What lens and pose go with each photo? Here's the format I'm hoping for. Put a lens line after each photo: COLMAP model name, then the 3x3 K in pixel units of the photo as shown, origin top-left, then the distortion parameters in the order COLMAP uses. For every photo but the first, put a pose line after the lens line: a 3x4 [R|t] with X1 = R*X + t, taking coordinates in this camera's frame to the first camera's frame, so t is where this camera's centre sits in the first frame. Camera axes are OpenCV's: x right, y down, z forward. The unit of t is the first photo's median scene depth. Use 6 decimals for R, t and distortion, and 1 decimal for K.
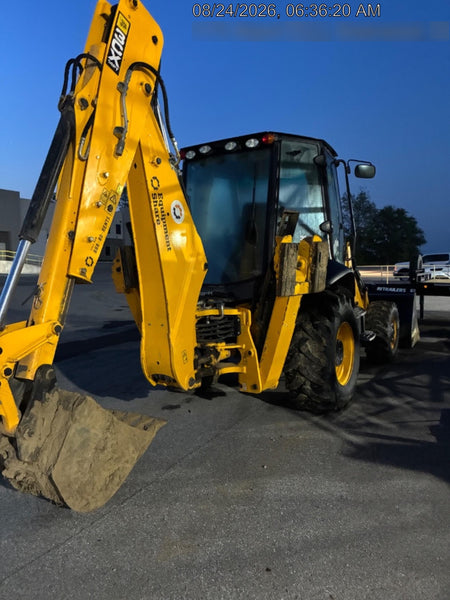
lens RADIAL K [[438.0, 0, 233.4], [0, 438.0, 299.0], [0, 0, 1]] dist [0.004738, -0.002005]
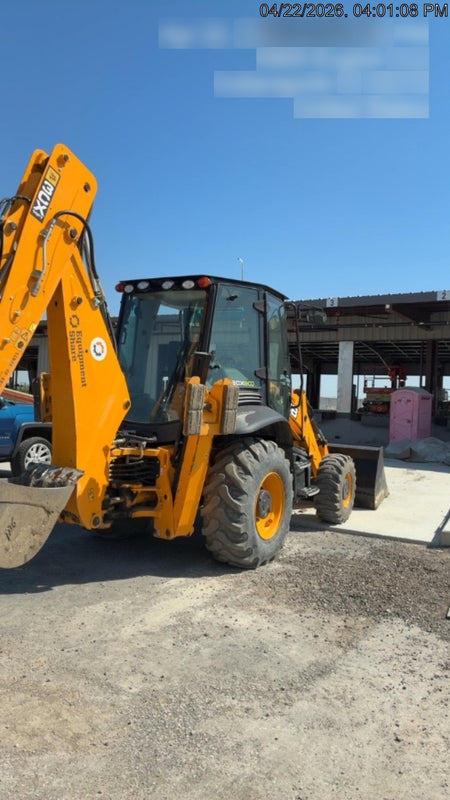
lens RADIAL K [[537.5, 0, 227.8], [0, 537.5, 397.9], [0, 0, 1]] dist [0.040177, 0.003373]
pose [[0.996818, 0.077602, 0.018209, 0.157652], [-0.075783, 0.993471, -0.085280, -0.003625], [-0.024708, 0.083628, 0.996191, -0.238284]]
